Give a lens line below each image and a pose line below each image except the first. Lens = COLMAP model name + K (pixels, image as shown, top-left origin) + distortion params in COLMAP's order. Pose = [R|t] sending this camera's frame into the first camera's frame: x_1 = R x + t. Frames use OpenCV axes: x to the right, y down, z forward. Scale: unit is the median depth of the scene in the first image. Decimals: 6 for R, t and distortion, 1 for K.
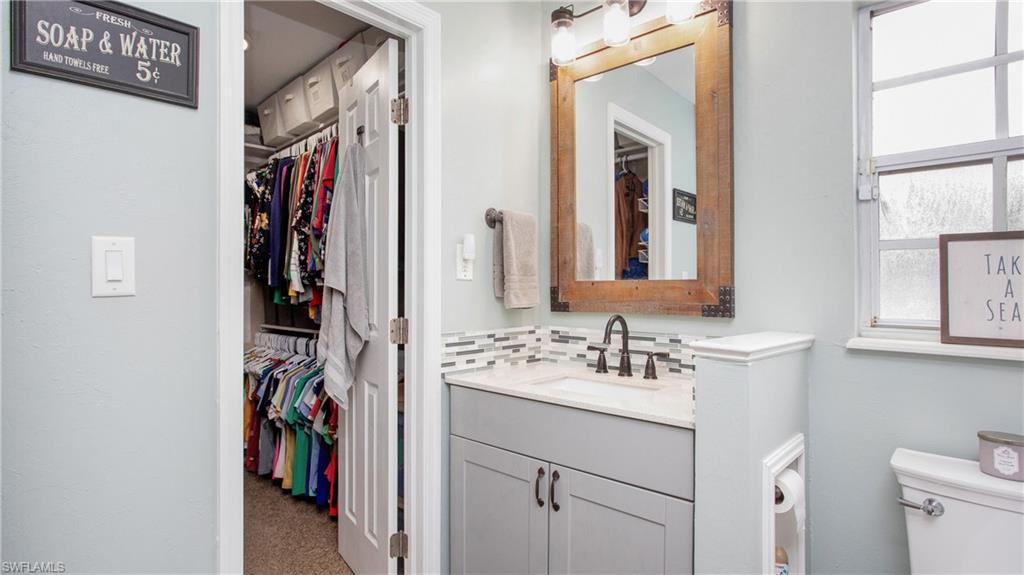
lens RADIAL K [[508.6, 0, 512.0], [0, 508.6, 287.5], [0, 0, 1]] dist [-0.041404, 0.000724]
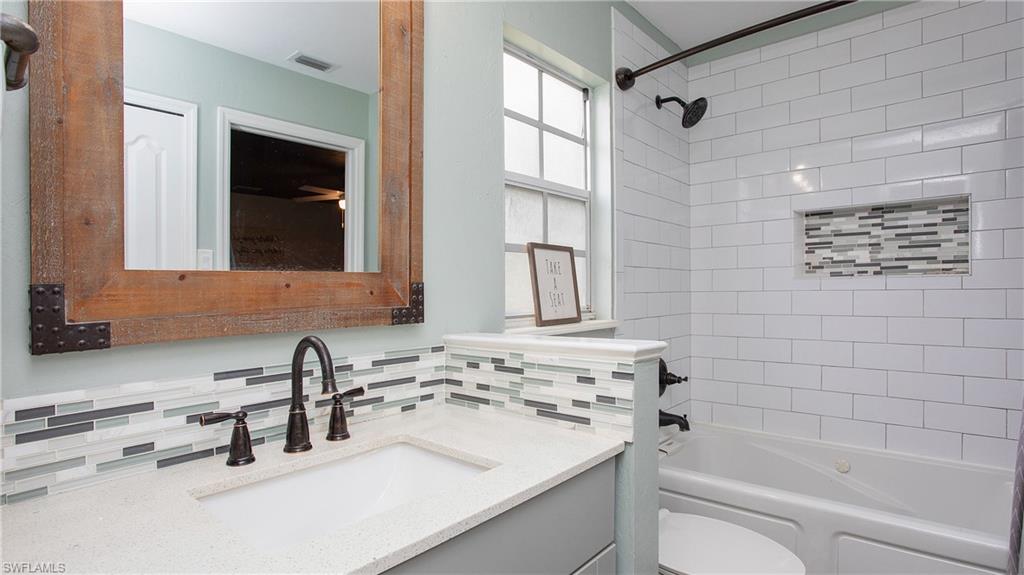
lens RADIAL K [[508.6, 0, 512.0], [0, 508.6, 287.5], [0, 0, 1]] dist [-0.041404, 0.000724]
pose [[-0.057231, 0.000350, 0.998361, -0.329037], [0.013840, 0.999904, 0.000443, 0.006133], [-0.998265, 0.013843, -0.057230, 0.817517]]
